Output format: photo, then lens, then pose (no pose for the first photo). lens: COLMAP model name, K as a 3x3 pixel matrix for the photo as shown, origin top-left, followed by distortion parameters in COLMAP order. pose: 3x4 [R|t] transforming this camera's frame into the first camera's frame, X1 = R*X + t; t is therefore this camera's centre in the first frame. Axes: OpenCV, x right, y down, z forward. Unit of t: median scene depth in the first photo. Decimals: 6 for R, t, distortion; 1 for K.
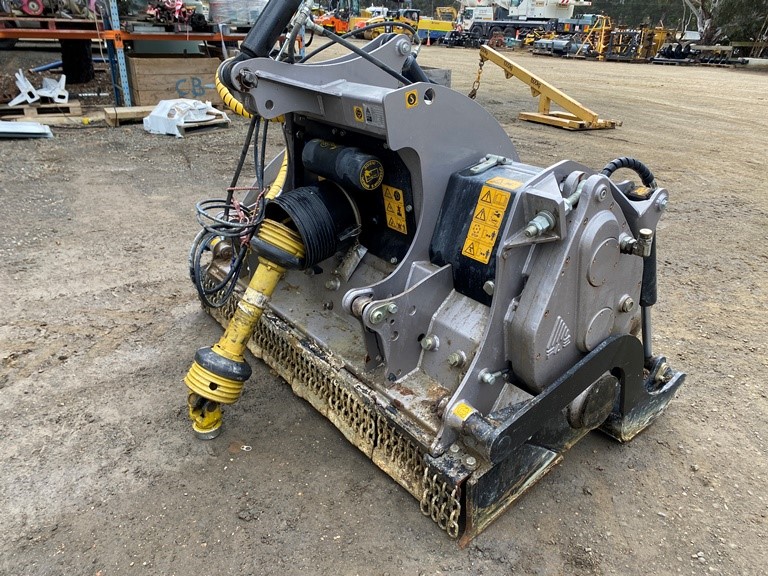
lens RADIAL K [[576.9, 0, 379.1], [0, 576.9, 287.8], [0, 0, 1]] dist [0.013428, -0.004449]
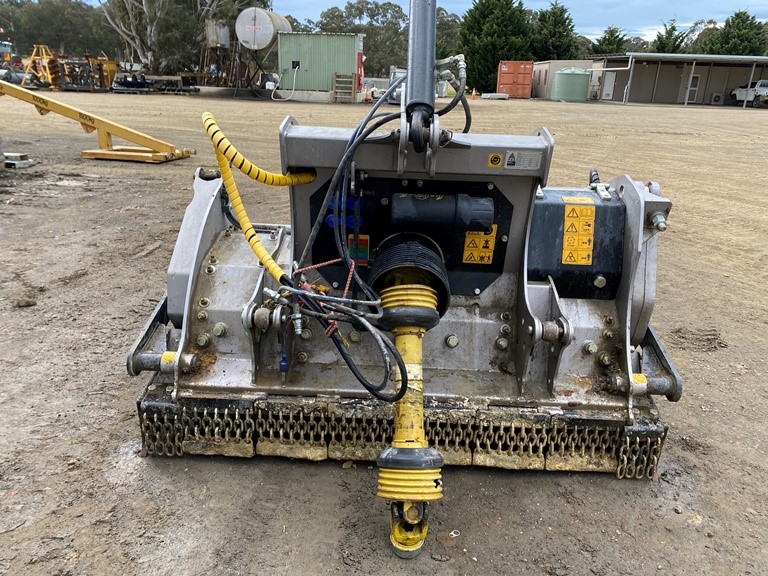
lens RADIAL K [[576.9, 0, 379.1], [0, 576.9, 287.8], [0, 0, 1]] dist [0.013428, -0.004449]
pose [[0.641995, -0.269713, 0.717702, -0.185856], [0.300383, 0.949731, 0.088213, -0.044355], [-0.705416, 0.158954, 0.690740, 0.087388]]
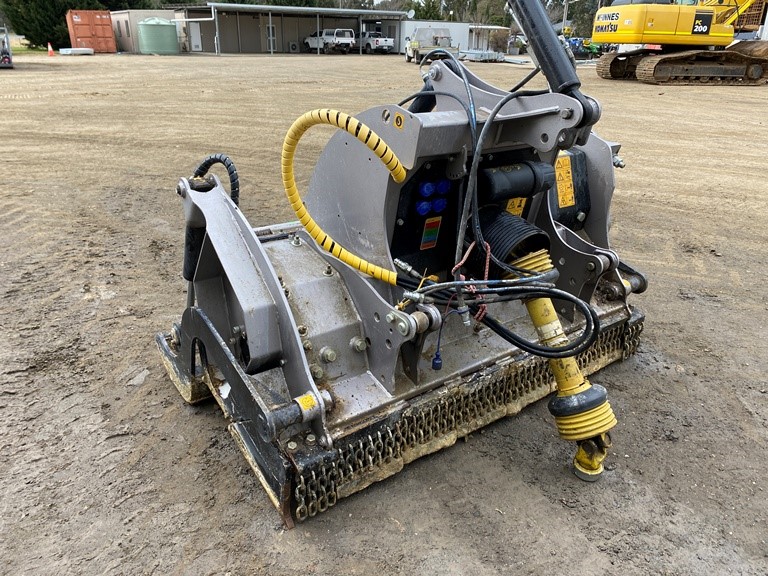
lens RADIAL K [[576.9, 0, 379.1], [0, 576.9, 287.8], [0, 0, 1]] dist [0.013428, -0.004449]
pose [[0.042043, -0.421796, 0.905715, -0.238870], [0.399511, 0.837987, 0.371710, -0.115305], [-0.915764, 0.346215, 0.203744, 0.228270]]
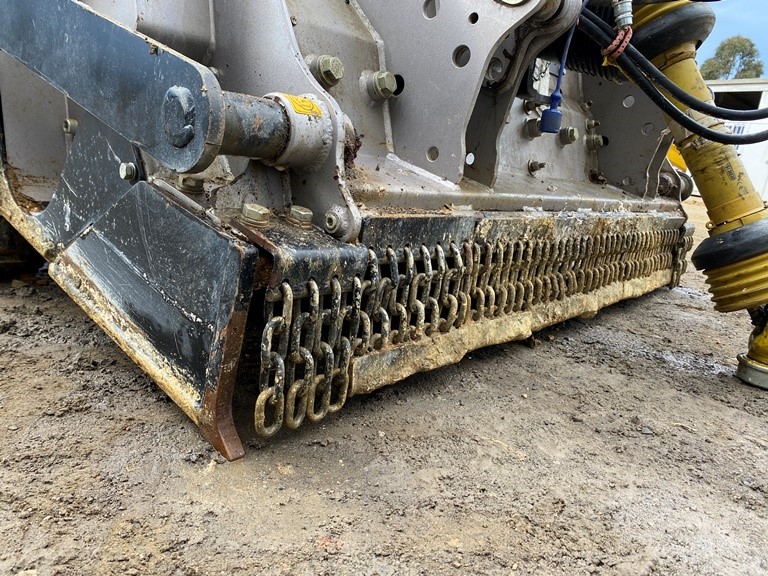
lens RADIAL K [[584.1, 0, 384.0], [0, 584.1, 288.0], [0, 0, 1]] dist [0.005426, -0.000511]
pose [[-0.203204, -0.280669, 0.938048, -0.161845], [0.269947, 0.904847, 0.329212, -0.024549], [-0.941189, 0.320120, -0.108102, 0.306360]]
